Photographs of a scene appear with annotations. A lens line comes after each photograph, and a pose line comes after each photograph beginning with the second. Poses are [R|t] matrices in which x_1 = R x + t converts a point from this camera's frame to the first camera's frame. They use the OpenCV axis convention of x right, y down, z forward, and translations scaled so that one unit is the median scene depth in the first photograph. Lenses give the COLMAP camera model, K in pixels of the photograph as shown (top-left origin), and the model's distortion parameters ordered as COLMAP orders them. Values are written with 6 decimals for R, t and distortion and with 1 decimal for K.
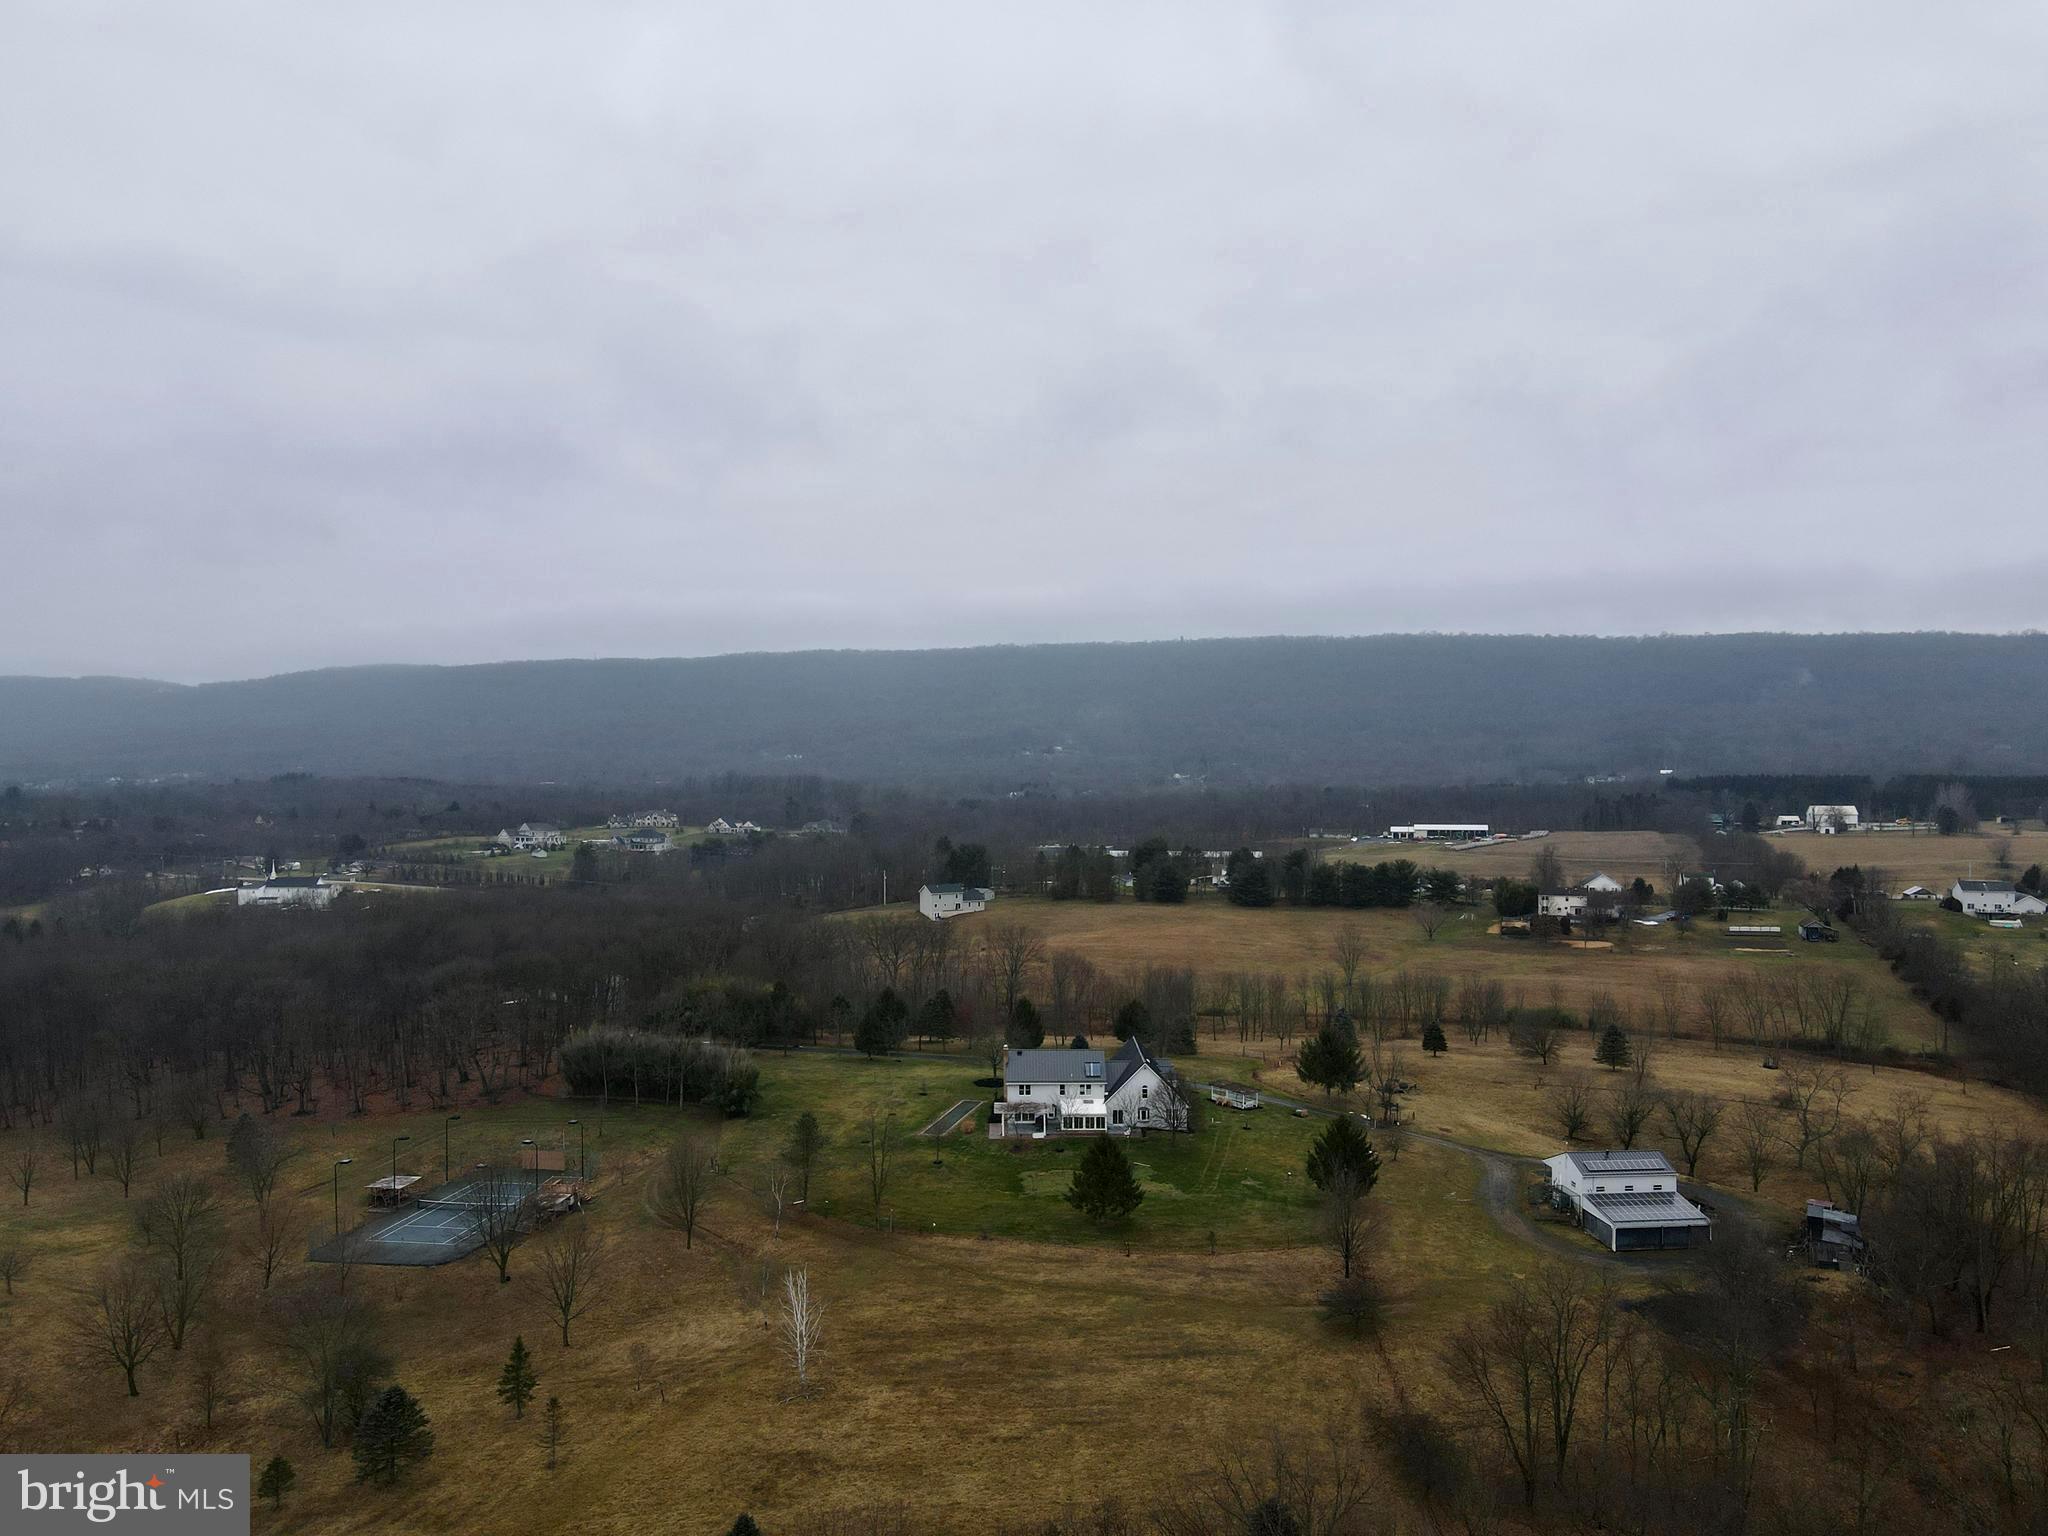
lens RADIAL K [[1517.0, 0, 1021.7], [0, 1517.0, 772.2], [0, 0, 1]] dist [-0.000170, 0.024845]
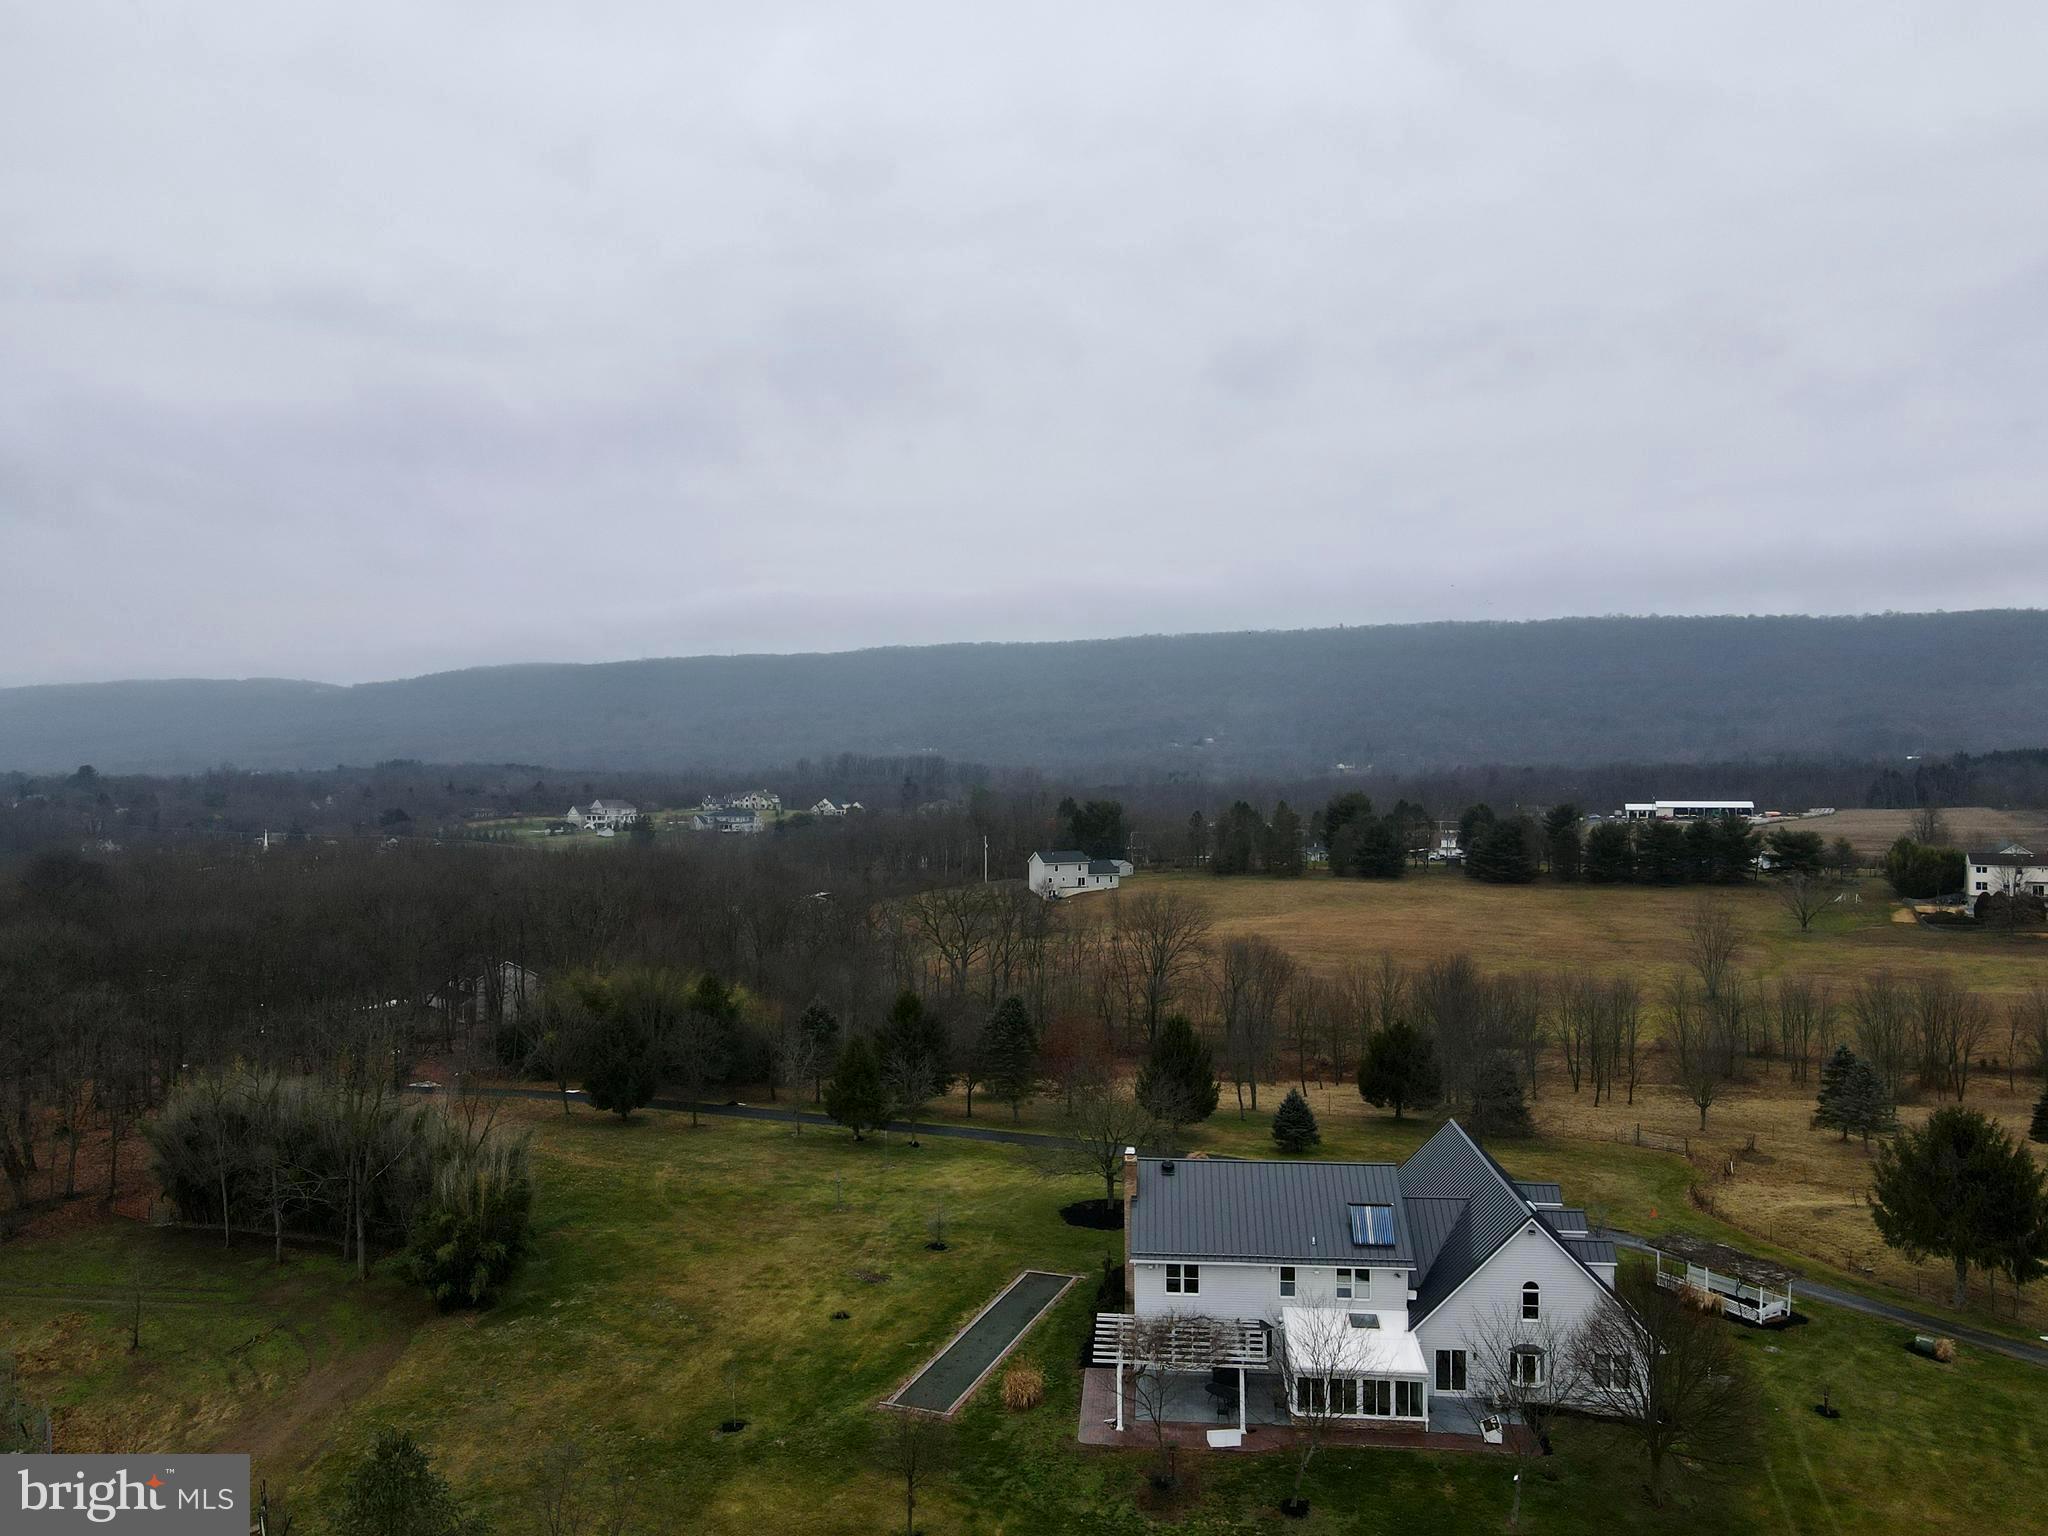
lens RADIAL K [[1517.0, 0, 1029.3], [0, 1517.0, 761.8], [0, 0, 1]] dist [-0.000170, 0.024845]
pose [[0.995754, -0.000880, -0.092045, -0.000364], [-0.000203, 0.999931, -0.011755, 0.041642], [0.092049, 0.011724, 0.995685, 0.291780]]
